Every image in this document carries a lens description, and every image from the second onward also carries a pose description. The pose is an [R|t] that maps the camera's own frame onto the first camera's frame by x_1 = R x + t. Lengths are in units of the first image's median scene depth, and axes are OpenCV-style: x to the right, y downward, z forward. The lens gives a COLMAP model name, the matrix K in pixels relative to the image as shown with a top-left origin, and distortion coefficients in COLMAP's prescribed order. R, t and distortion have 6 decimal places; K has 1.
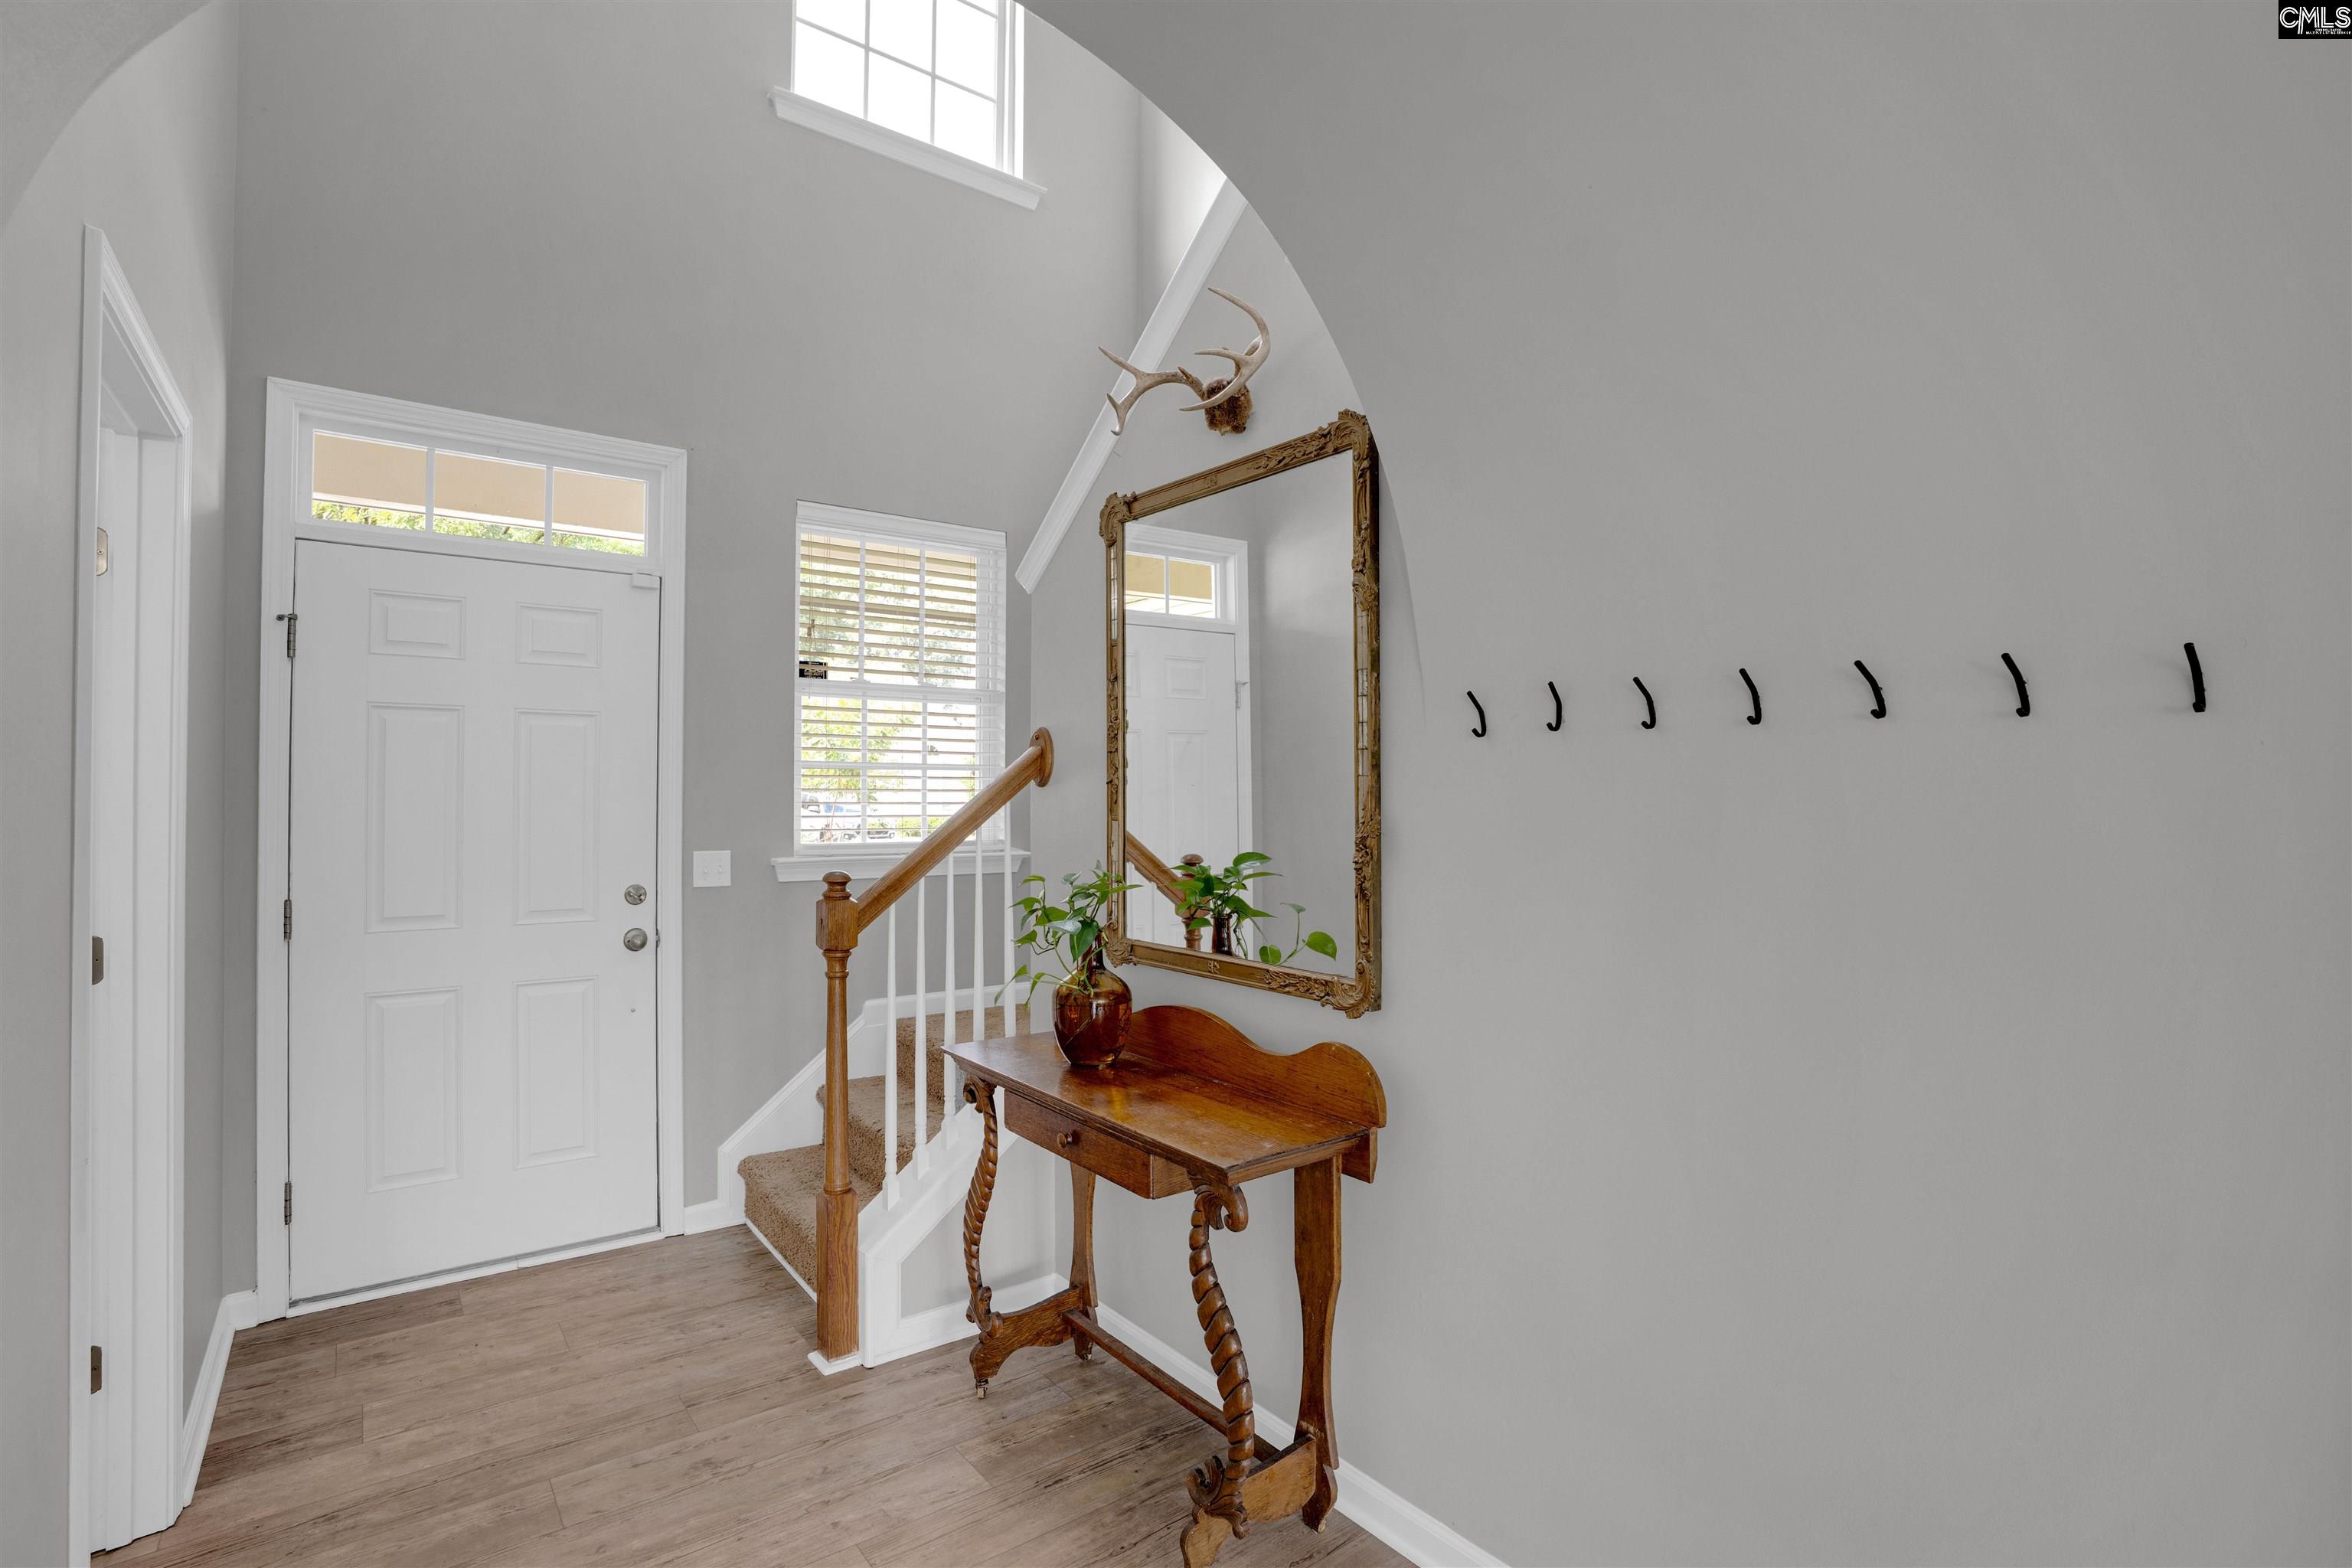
lens RADIAL K [[1064.6, 0, 1176.0], [0, 1064.6, 784.0], [0, 0, 1]] dist [-0.063947, 0.000251]
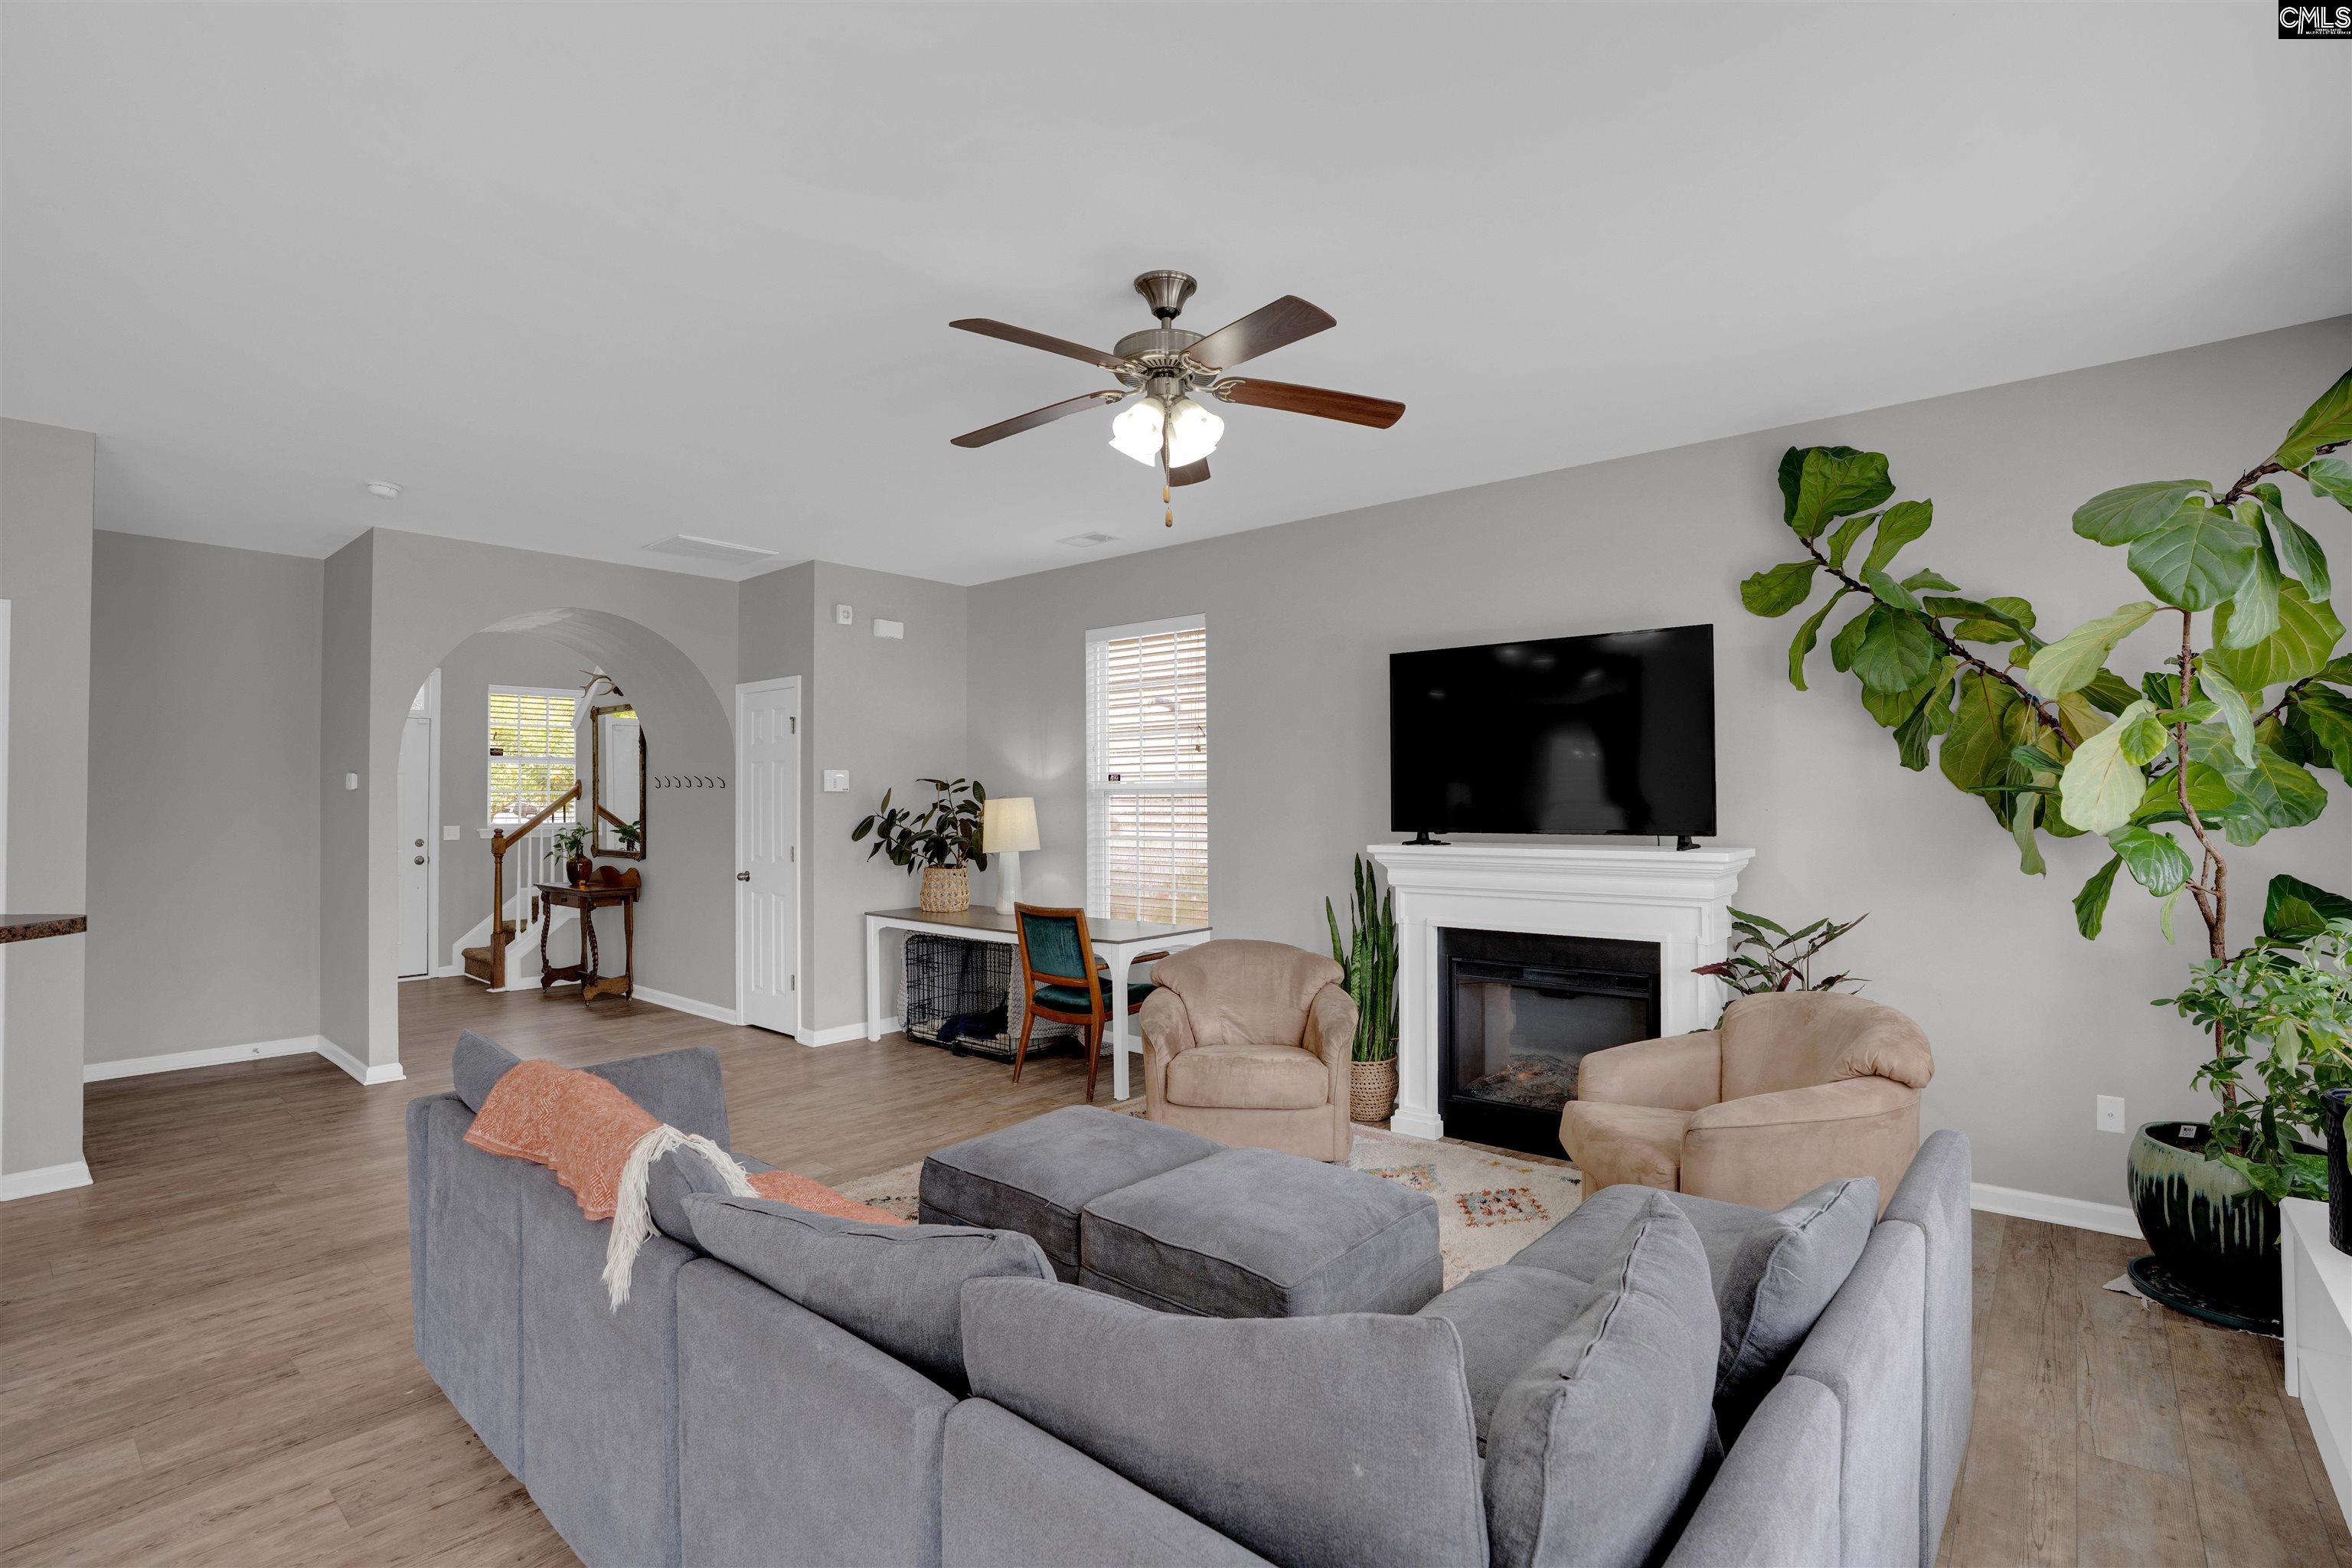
lens RADIAL K [[1064.6, 0, 1176.0], [0, 1064.6, 784.0], [0, 0, 1]] dist [-0.063947, 0.000251]
pose [[0.977413, -0.000222, 0.211338, 0.940028], [0.001692, 0.999976, -0.006775, -0.020821], [-0.211331, 0.006980, 0.977390, -2.286861]]
